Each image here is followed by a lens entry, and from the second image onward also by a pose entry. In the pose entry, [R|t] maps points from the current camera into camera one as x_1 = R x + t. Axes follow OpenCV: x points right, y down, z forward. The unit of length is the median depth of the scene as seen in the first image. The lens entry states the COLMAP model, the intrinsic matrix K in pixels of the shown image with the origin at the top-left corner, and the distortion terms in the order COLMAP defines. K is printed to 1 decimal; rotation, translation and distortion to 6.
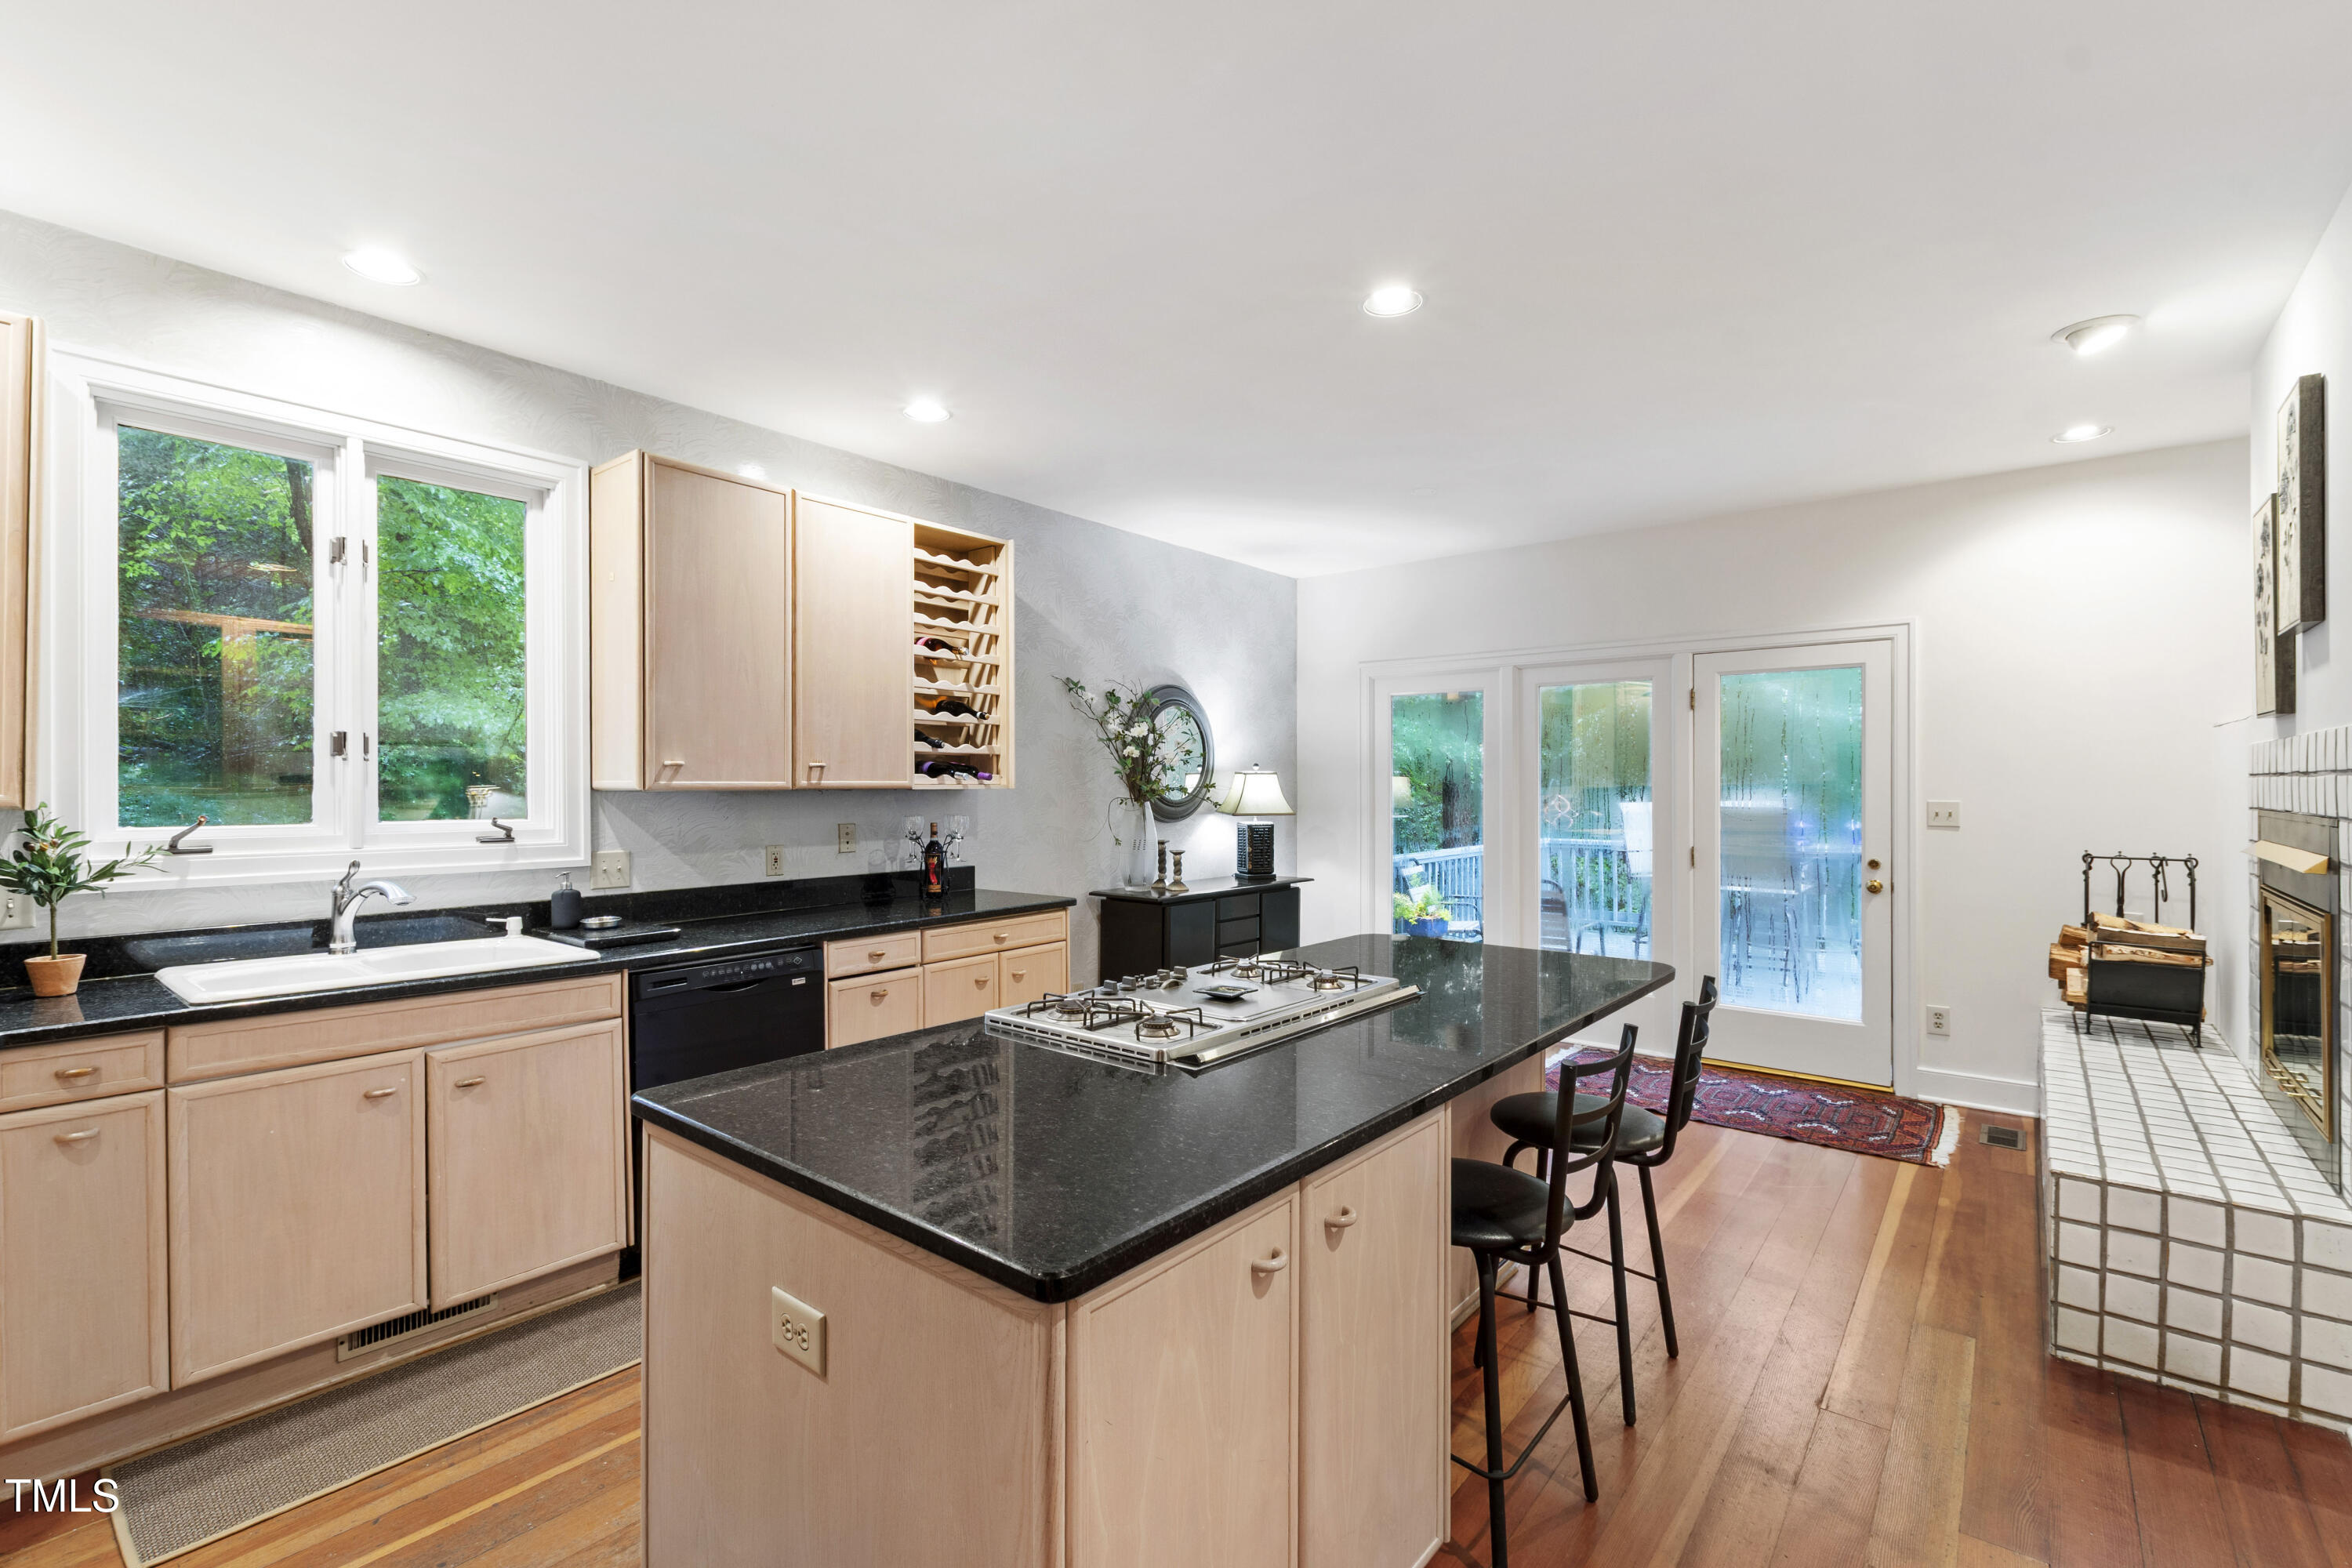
lens RADIAL K [[1063.5, 0, 1179.5], [0, 1063.5, 780.1], [0, 0, 1]] dist [0.003152, -0.000299]
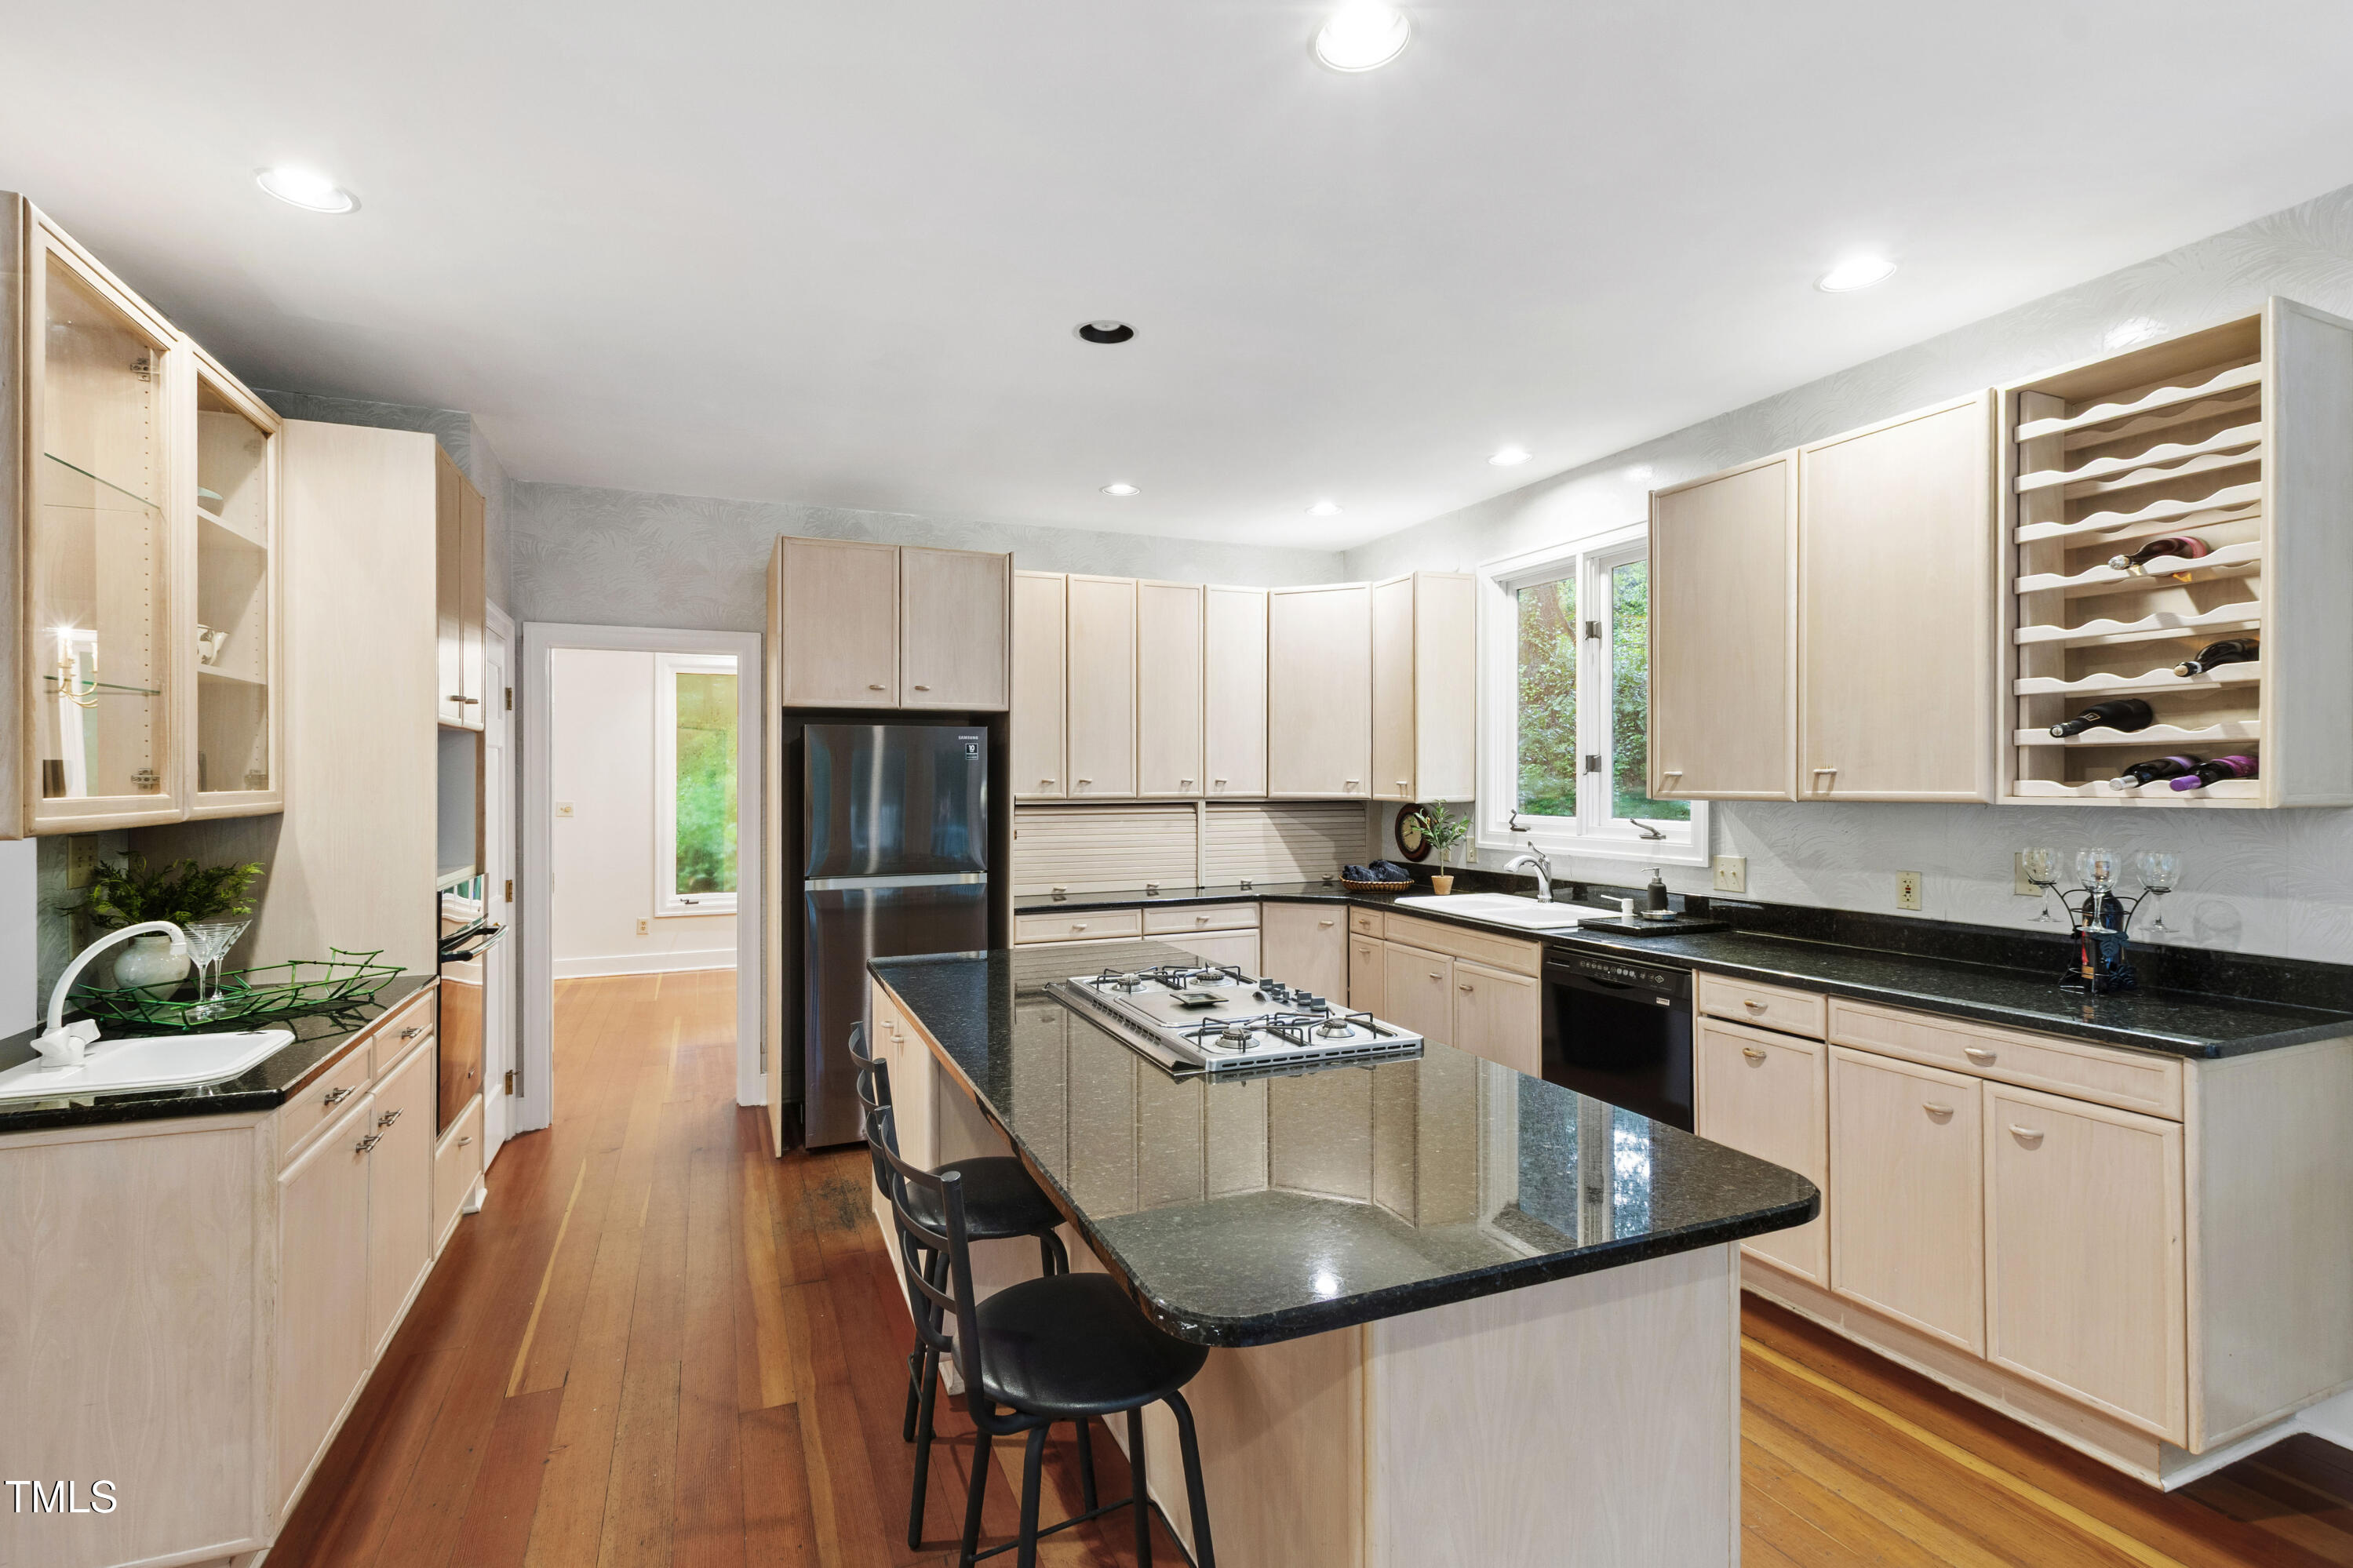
lens RADIAL K [[1063.8, 0, 1180.0], [0, 1063.8, 780.1], [0, 0, 1]] dist [0.003152, -0.000299]
pose [[-0.475656, -0.002217, -0.879629, 0.629536], [0.004575, 0.999977, -0.004994, -0.005865], [0.879620, -0.006400, -0.475635, 0.985421]]
